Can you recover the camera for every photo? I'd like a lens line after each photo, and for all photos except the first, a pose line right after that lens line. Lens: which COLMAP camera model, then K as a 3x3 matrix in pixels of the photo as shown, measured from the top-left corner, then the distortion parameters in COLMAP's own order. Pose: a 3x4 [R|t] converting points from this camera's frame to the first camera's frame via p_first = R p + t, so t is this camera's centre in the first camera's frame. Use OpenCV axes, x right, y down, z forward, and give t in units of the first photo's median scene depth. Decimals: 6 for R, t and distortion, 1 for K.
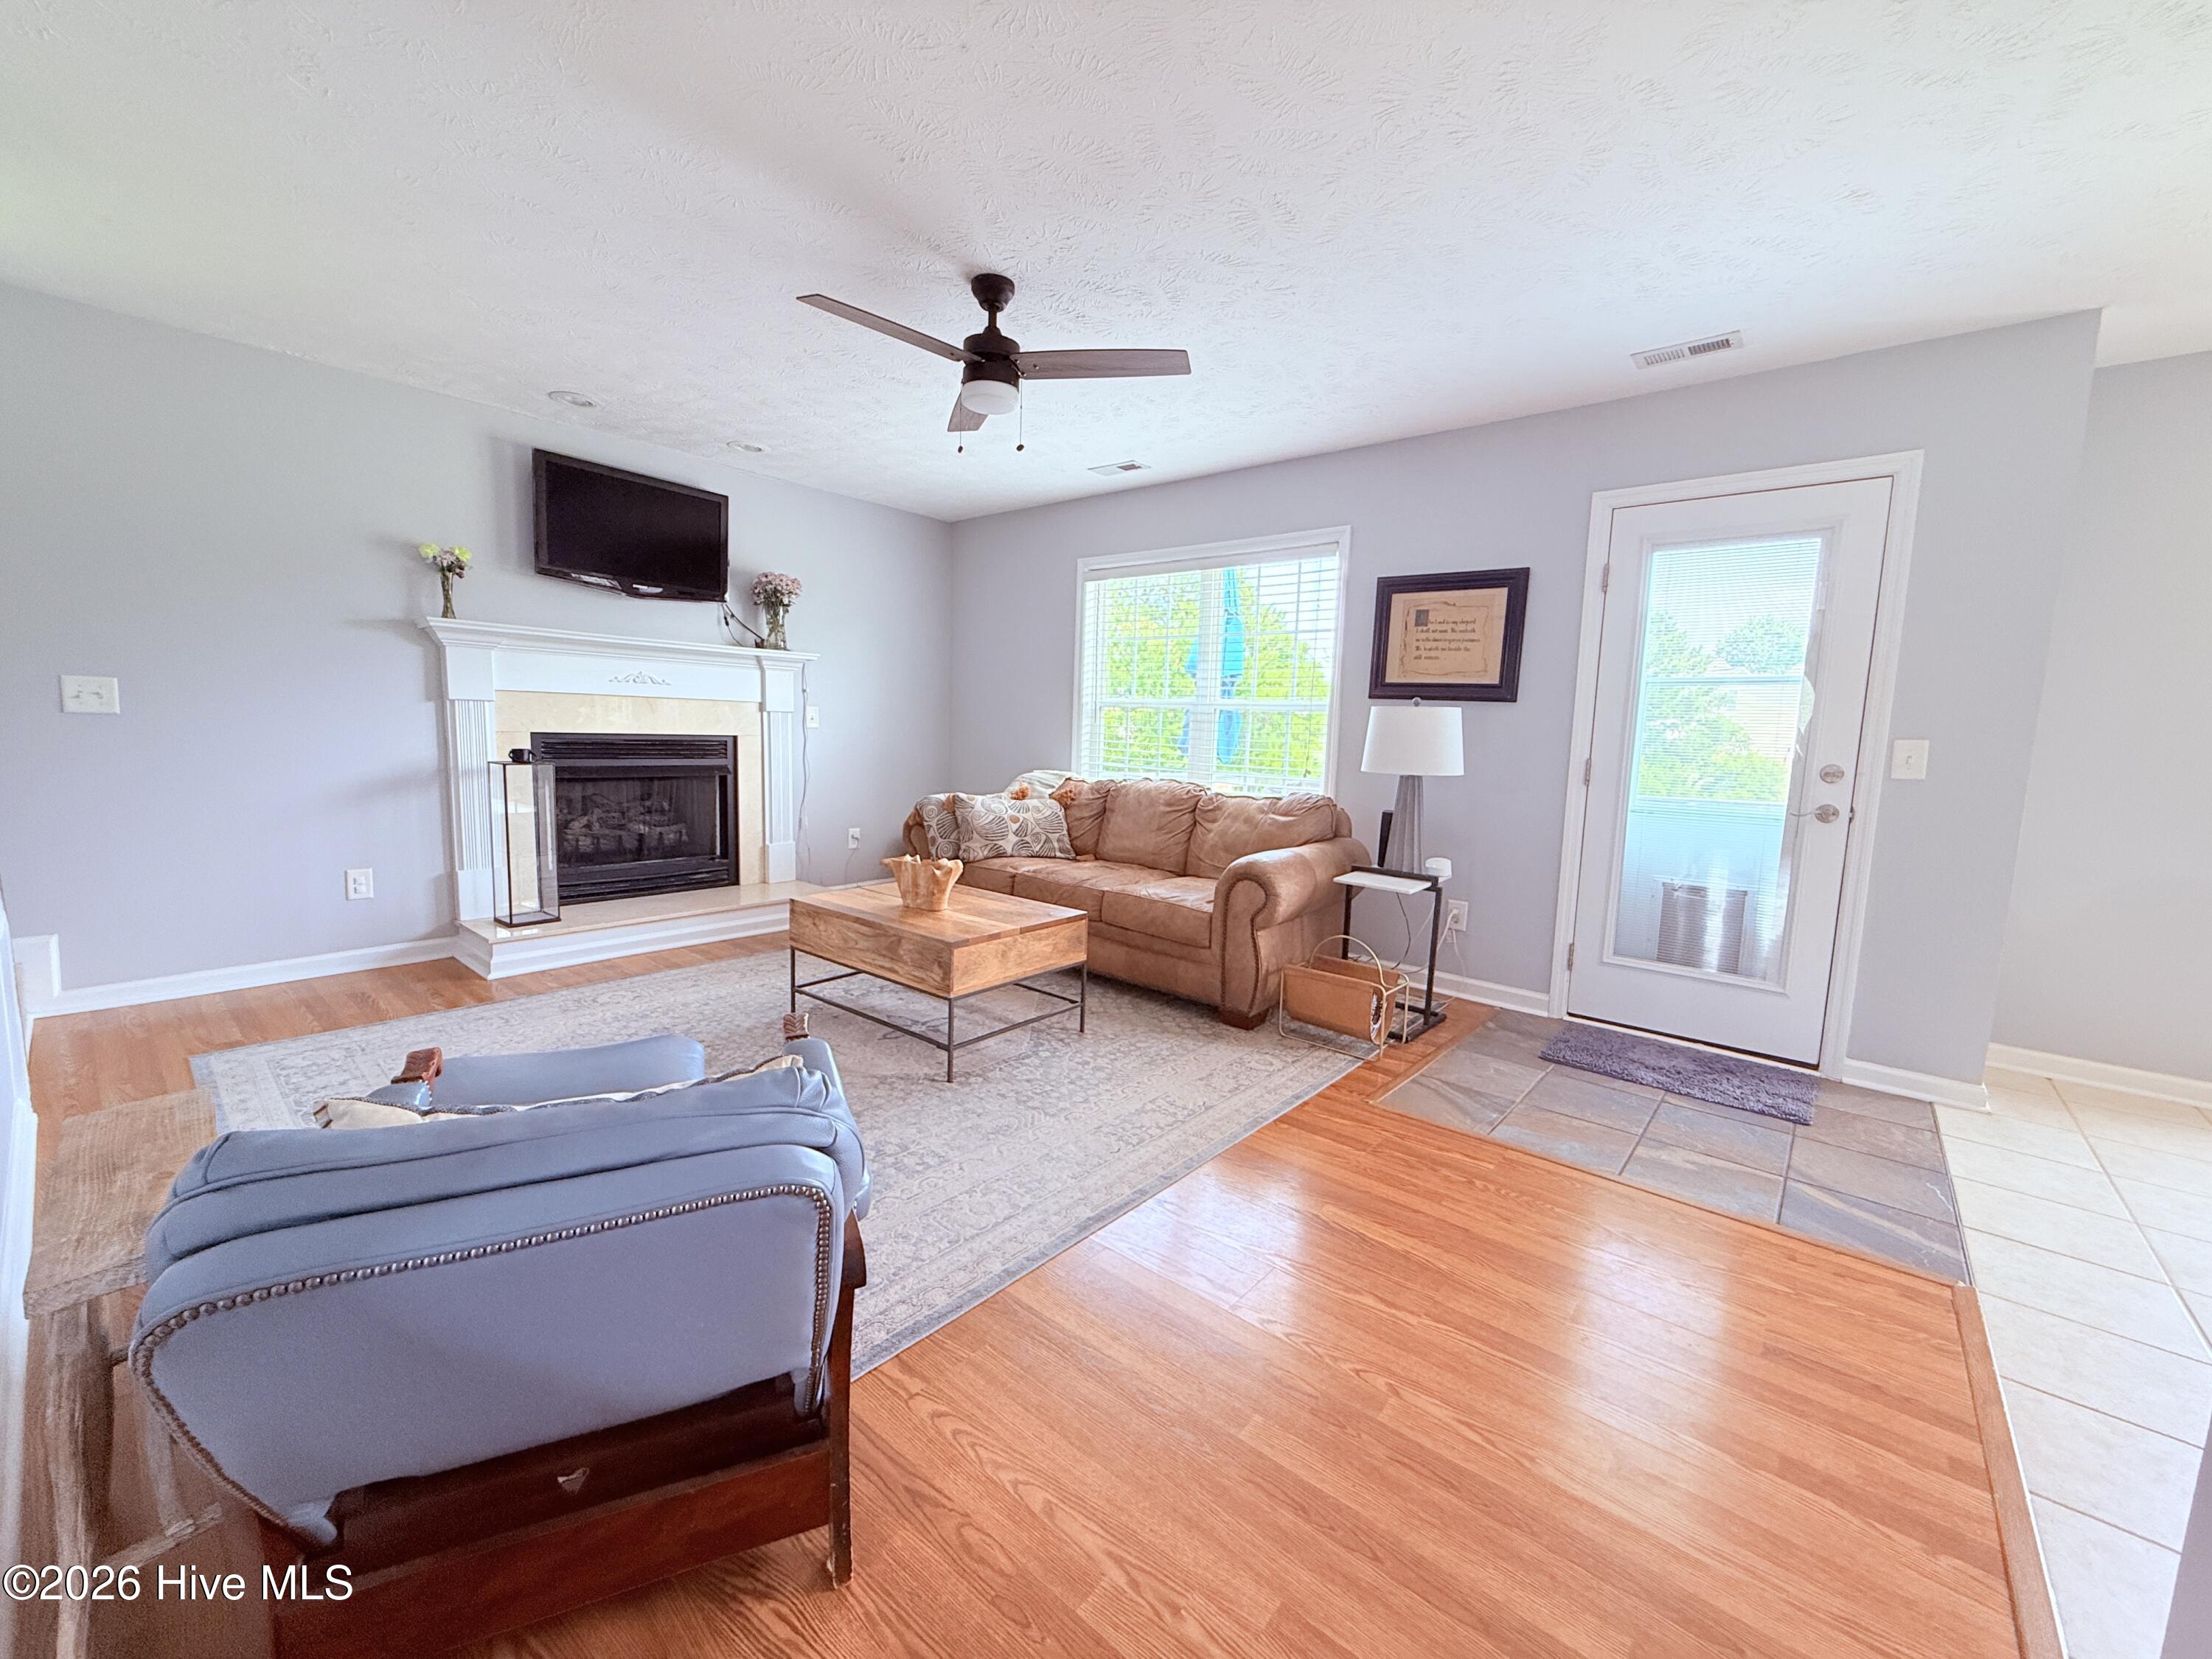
lens RADIAL K [[880.6, 0, 1103.9], [0, 880.6, 825.4], [0, 0, 1]] dist [-0.000803, -0.000060]
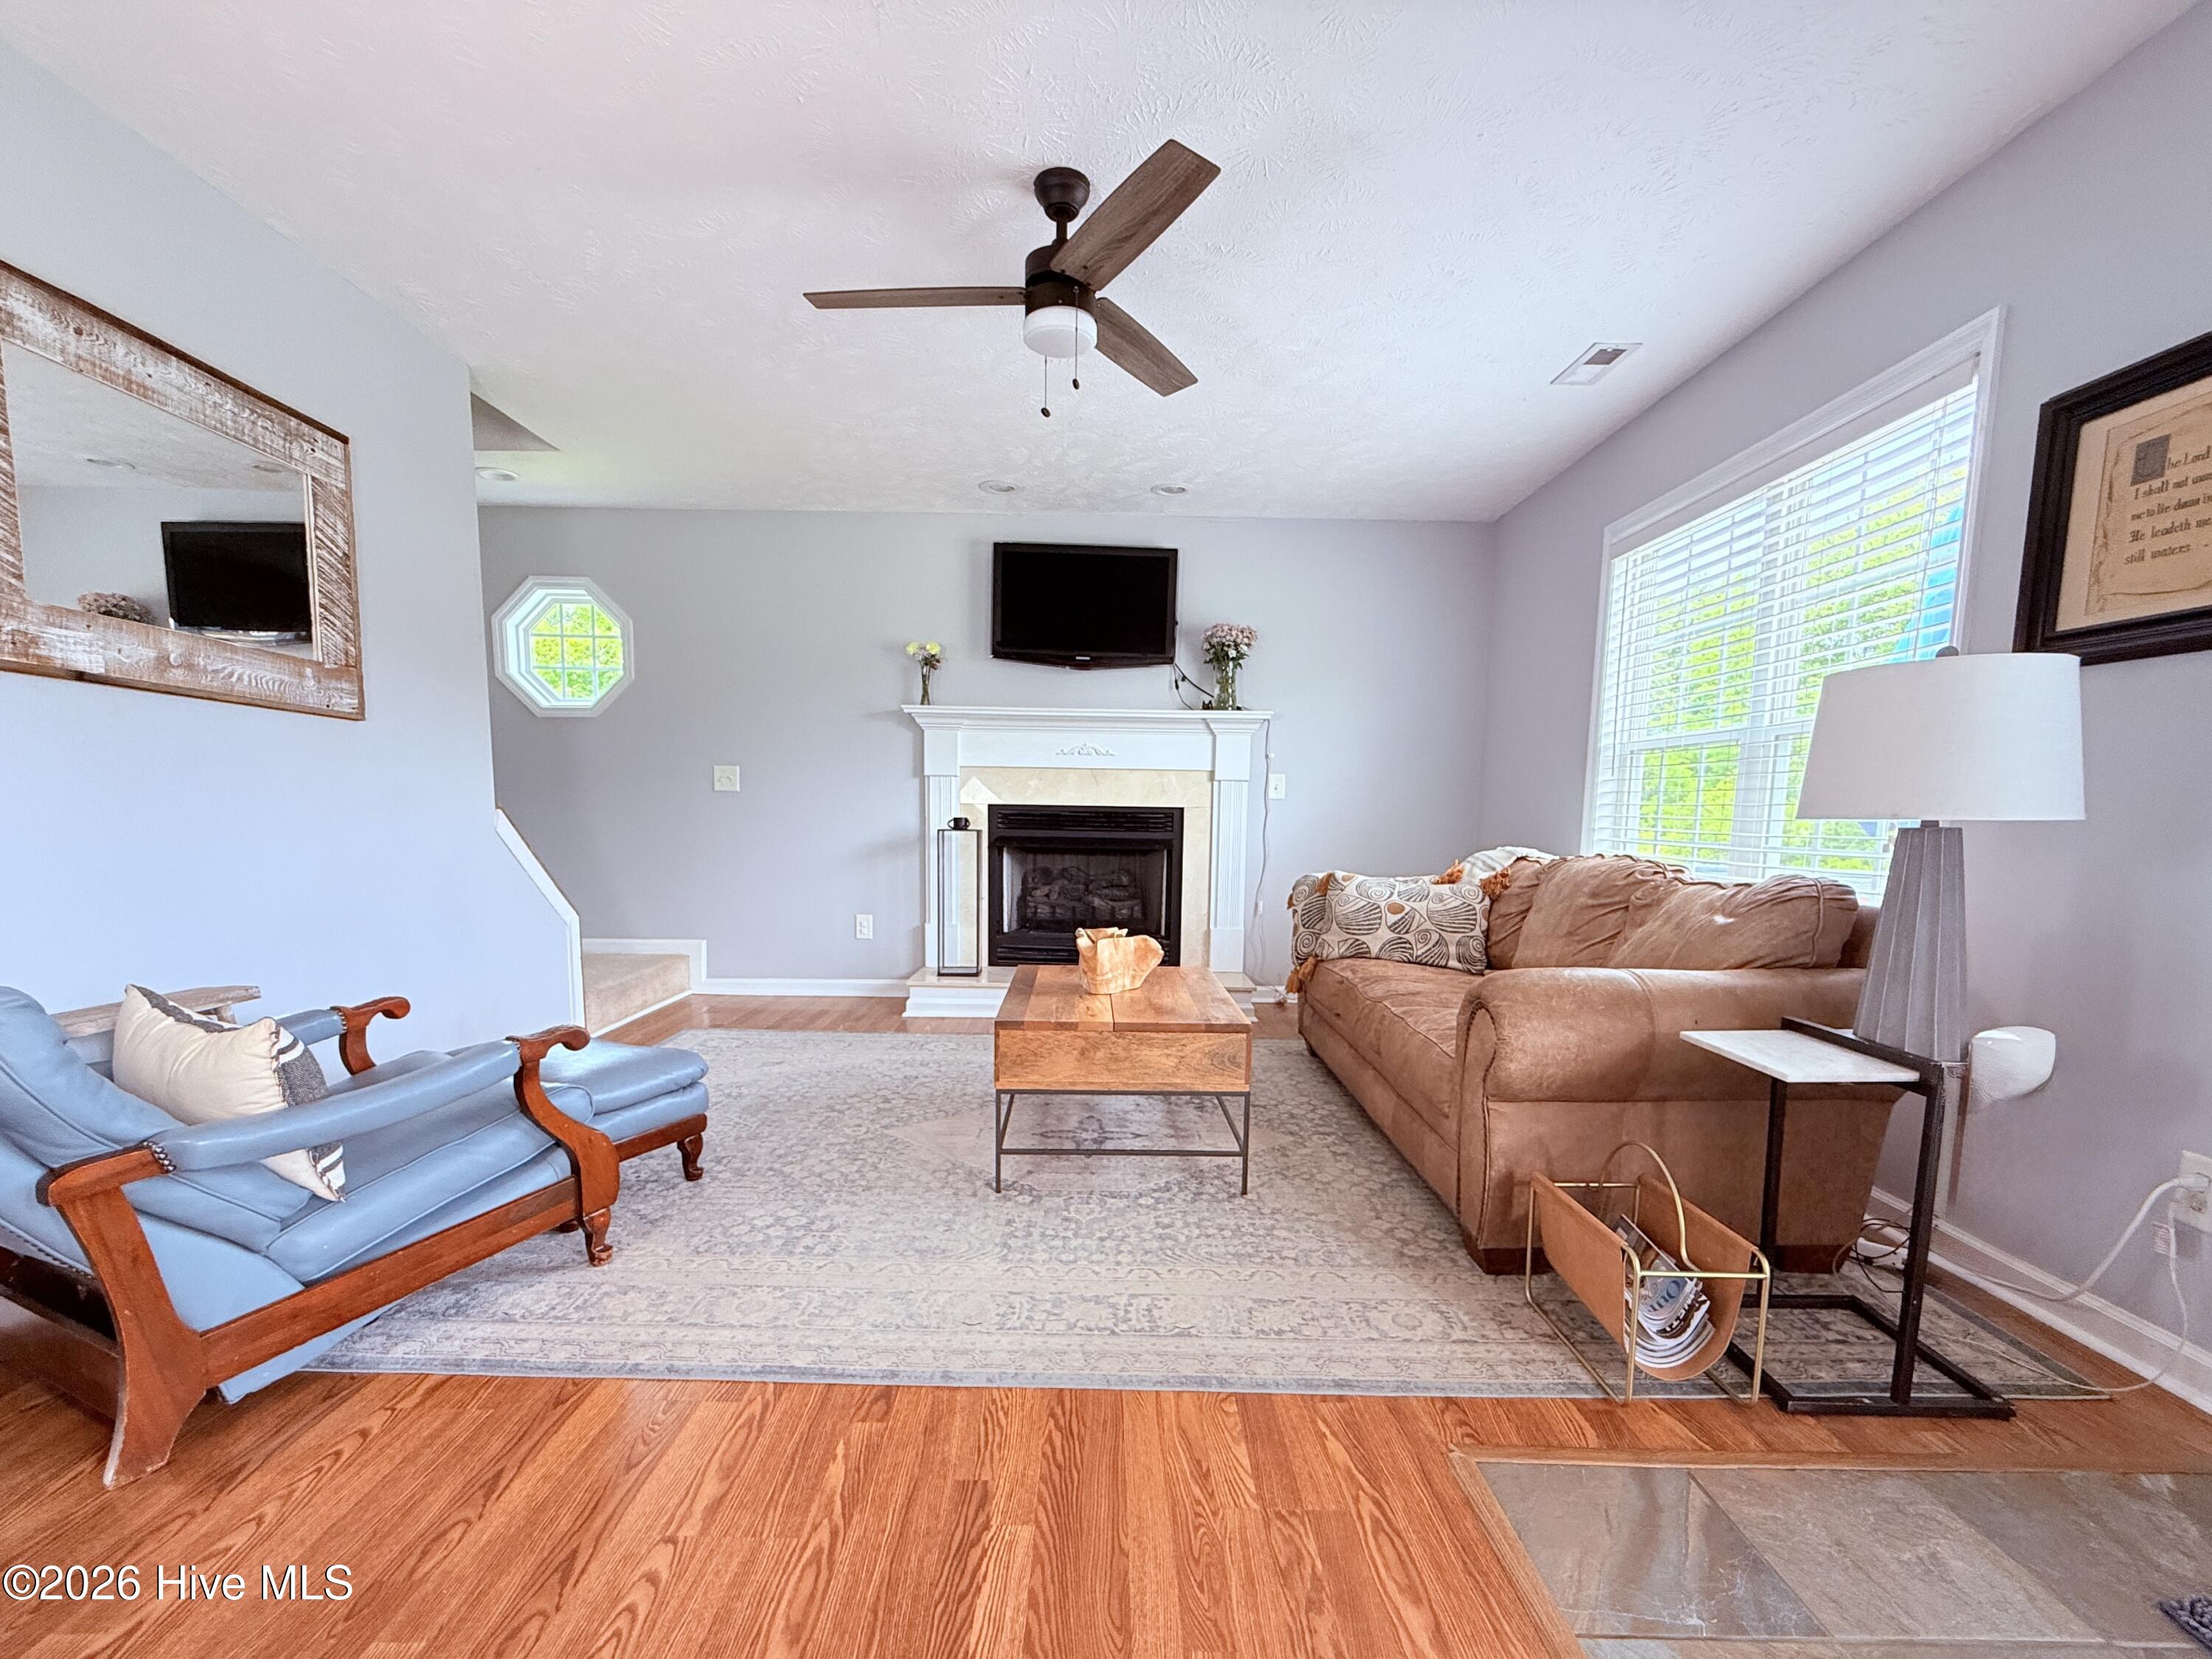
lens RADIAL K [[991.9, 0, 1096.2], [0, 991.9, 928.4], [0, 0, 1]] dist [-0.001152, -0.000334]
pose [[0.643131, 0.066191, -0.762890, 0.396016], [-0.080383, 0.996589, 0.018703, 0.015161], [0.761526, 0.049295, 0.646257, 0.317439]]
